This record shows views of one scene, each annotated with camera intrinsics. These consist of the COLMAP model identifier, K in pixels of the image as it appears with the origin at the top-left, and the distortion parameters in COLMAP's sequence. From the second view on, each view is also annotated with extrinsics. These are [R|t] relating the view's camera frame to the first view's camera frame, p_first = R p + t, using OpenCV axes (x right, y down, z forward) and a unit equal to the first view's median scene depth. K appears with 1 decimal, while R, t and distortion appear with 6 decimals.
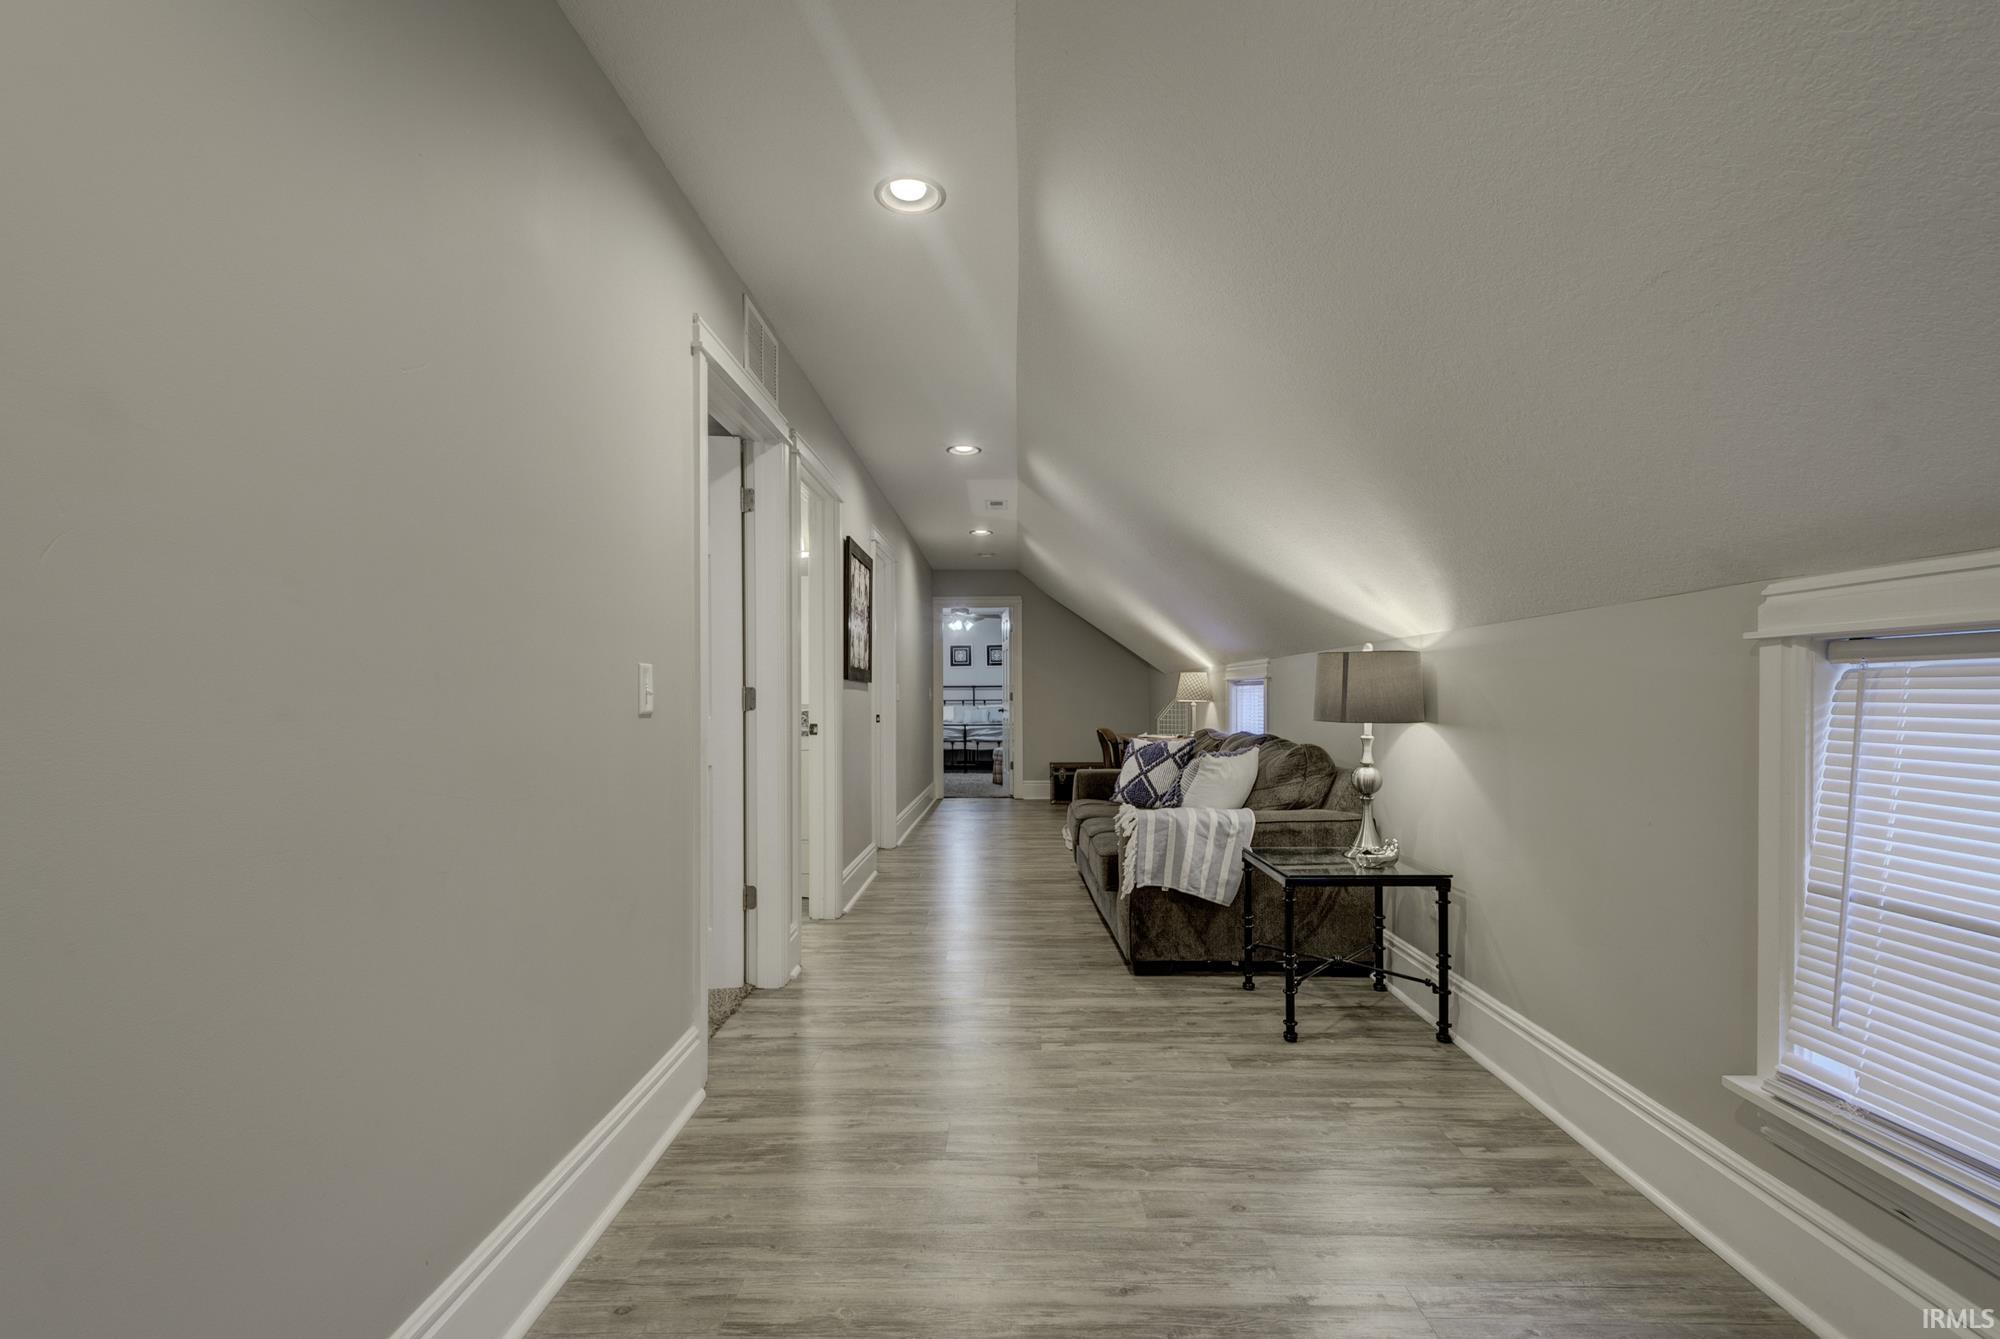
lens RADIAL K [[889.4, 0, 1000.0], [0, 889.4, 669.5], [0, 0, 1]] dist [0.000860, 0.000221]
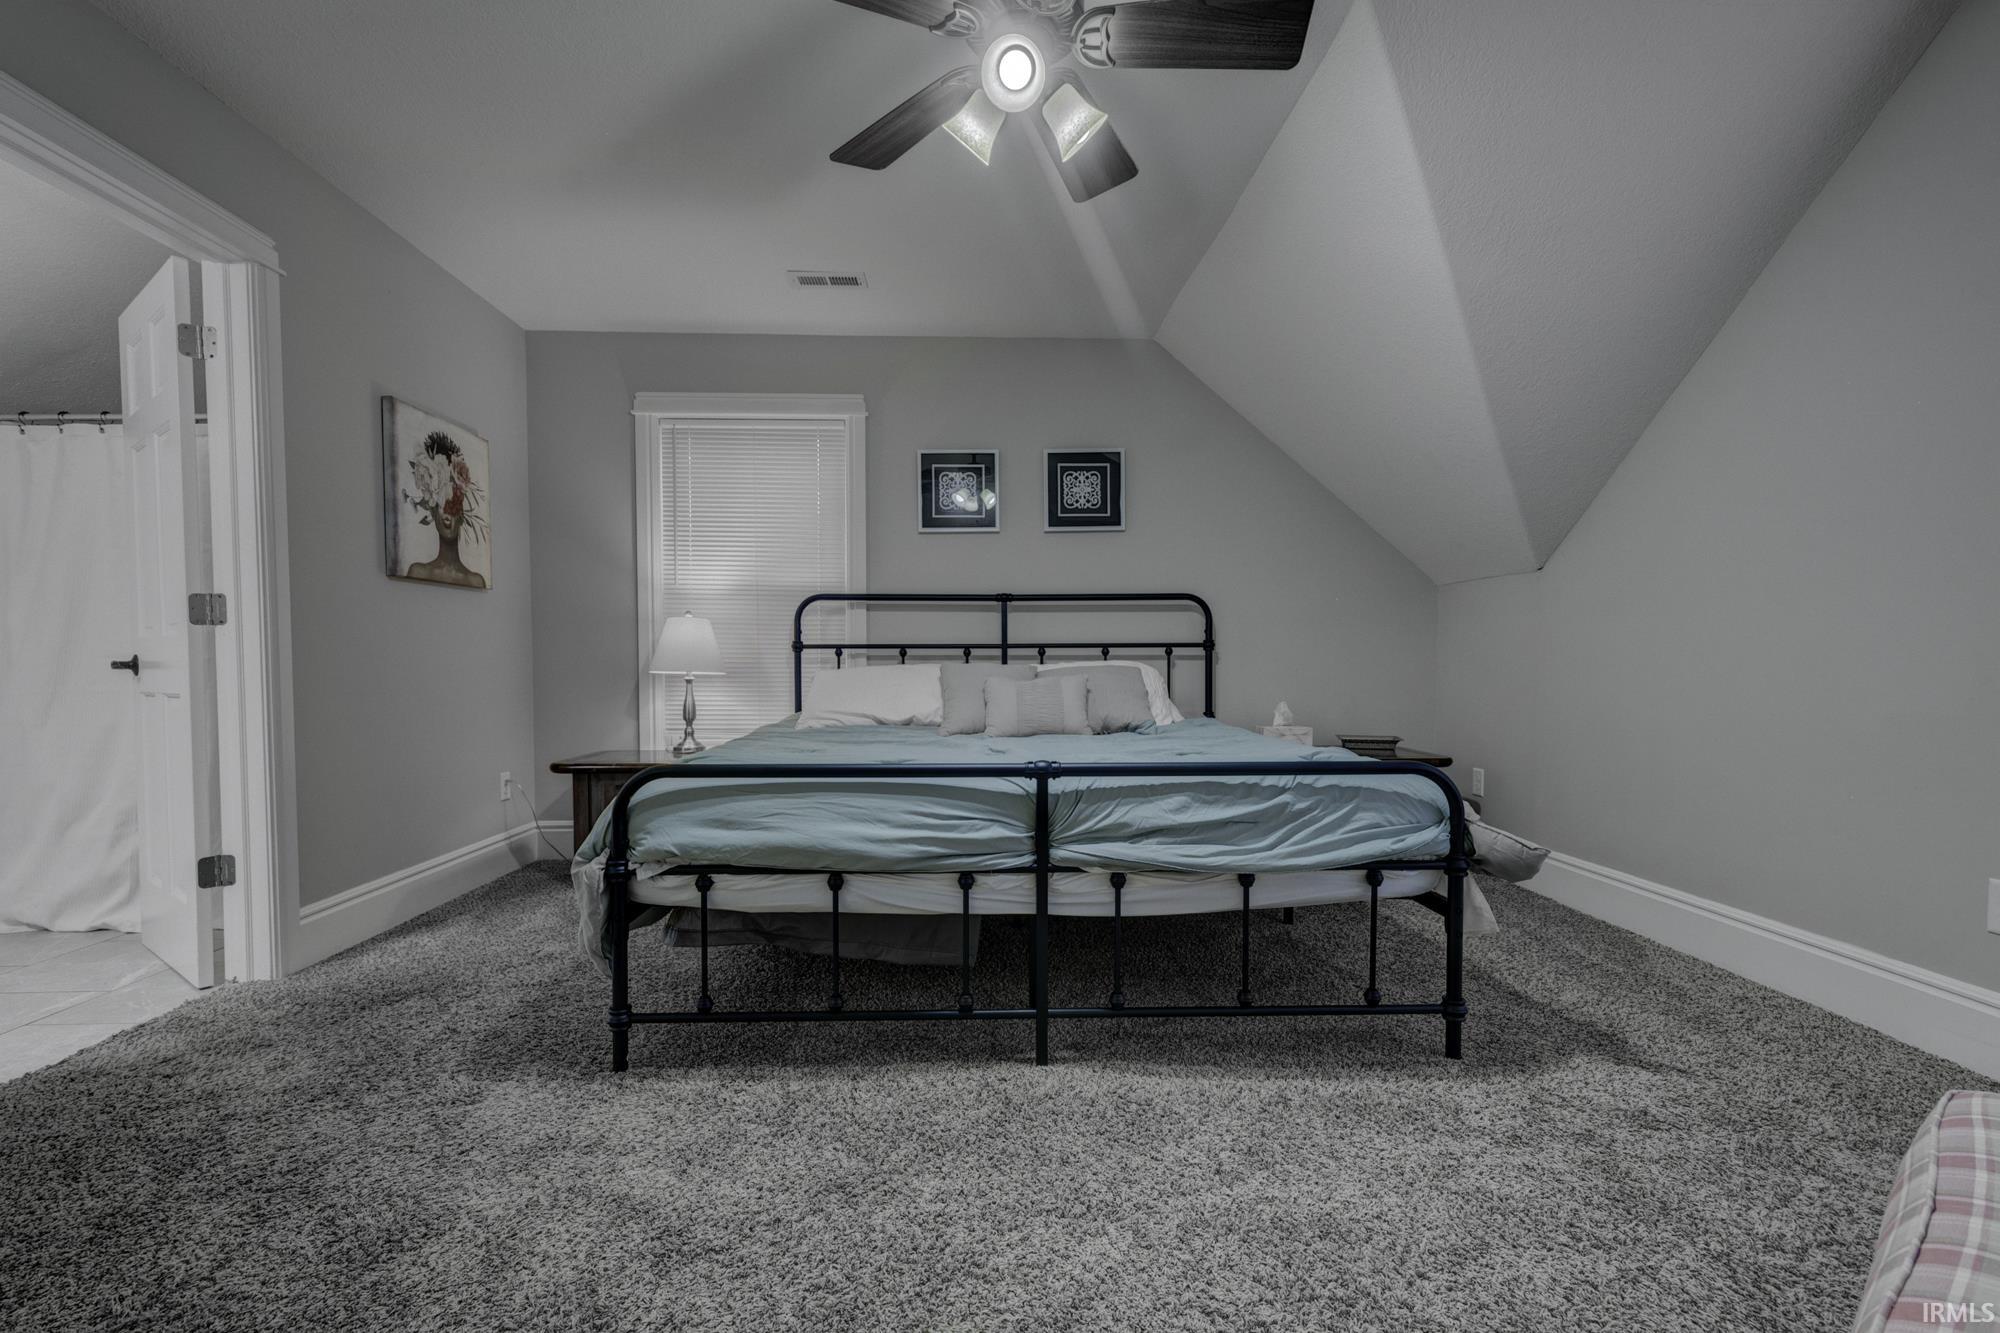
lens RADIAL K [[889.4, 0, 1000.0], [0, 889.4, 666.5], [0, 0, 1]] dist [0.000860, 0.000221]
pose [[0.998259, 0.001112, 0.058972, -0.151612], [-0.003208, 0.999366, 0.035472, 0.099522], [-0.058895, -0.035600, 0.997629, 2.232217]]
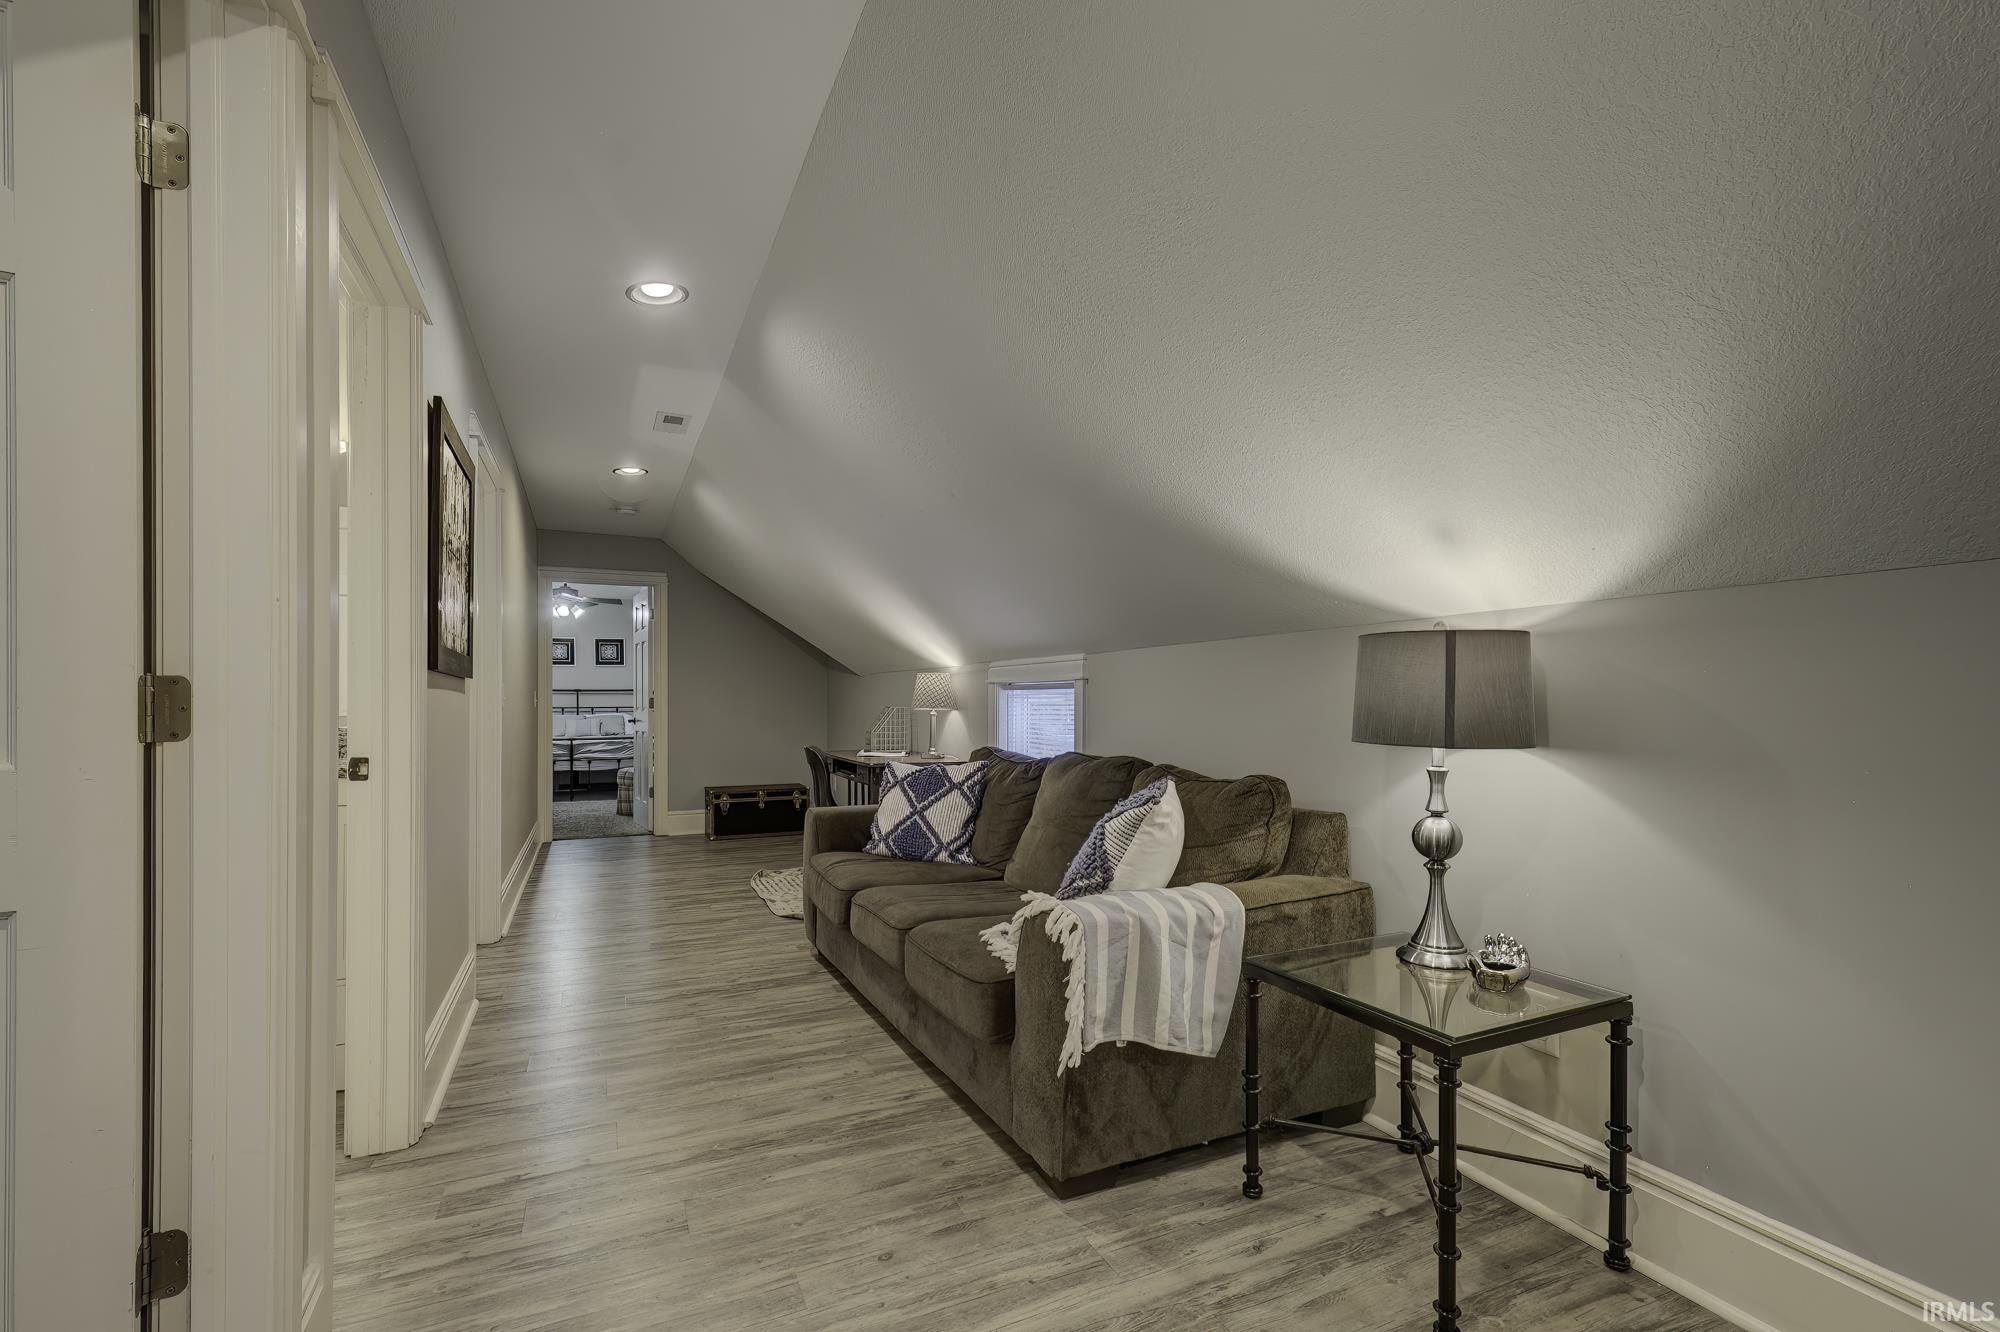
lens RADIAL K [[884.9, 0, 984.6], [0, 884.9, 690.4], [0, 0, 1]] dist [0.016573, -0.000617]
pose [[0.908389, 0.008859, 0.418033, -0.097250], [-0.015435, 0.999805, 0.012353, 0.011845], [-0.417842, -0.017674, 0.908348, 0.386368]]
